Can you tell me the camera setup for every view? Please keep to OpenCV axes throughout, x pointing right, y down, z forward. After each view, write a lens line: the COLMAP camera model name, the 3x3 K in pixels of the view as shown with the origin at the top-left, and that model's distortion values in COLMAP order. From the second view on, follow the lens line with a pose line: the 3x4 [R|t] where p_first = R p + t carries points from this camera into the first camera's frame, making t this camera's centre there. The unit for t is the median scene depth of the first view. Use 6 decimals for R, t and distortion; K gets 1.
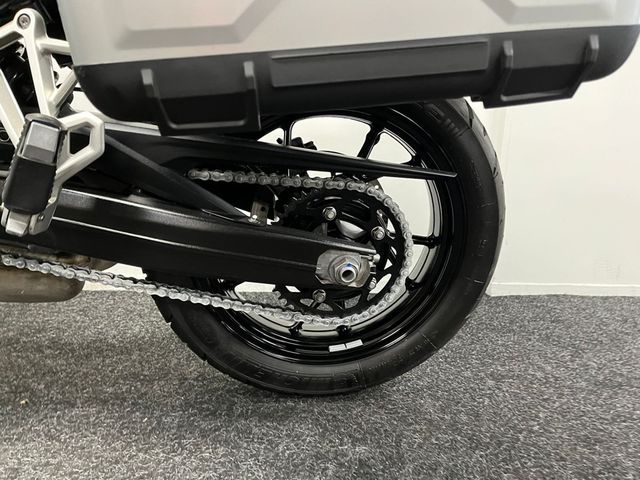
lens RADIAL K [[490.3, 0, 316.6], [0, 490.3, 241.0], [0, 0, 1]] dist [0.087481, -0.132260]
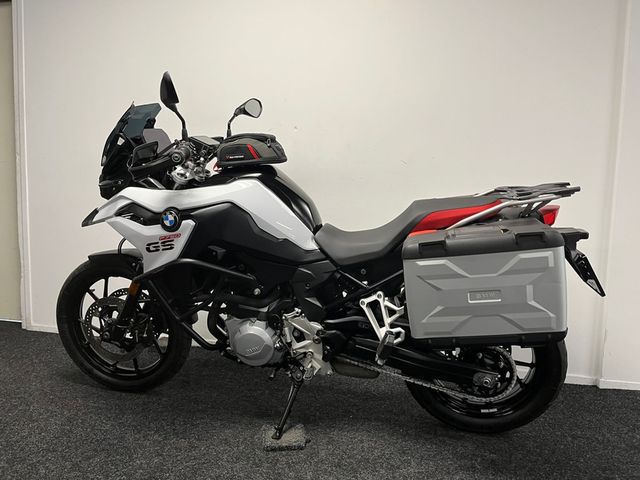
lens RADIAL K [[480.3, 0, 320.0], [0, 480.3, 240.0], [0, 0, 1]] dist [0.081406, -0.108112]
pose [[0.944184, 0.009195, -0.329291, 0.059863], [-0.040778, 0.995184, -0.089135, -0.341712], [0.326885, 0.097587, 0.940012, -1.454790]]
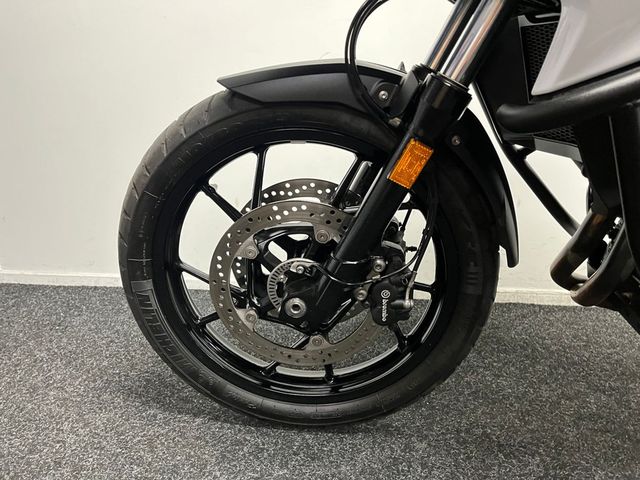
lens RADIAL K [[490.3, 0, 316.6], [0, 490.3, 241.0], [0, 0, 1]] dist [0.087481, -0.132260]
pose [[0.975762, 0.016221, -0.218231, -1.585689], [0.000956, 0.996924, 0.078375, -0.222216], [0.218831, -0.076684, 0.972745, -0.254544]]
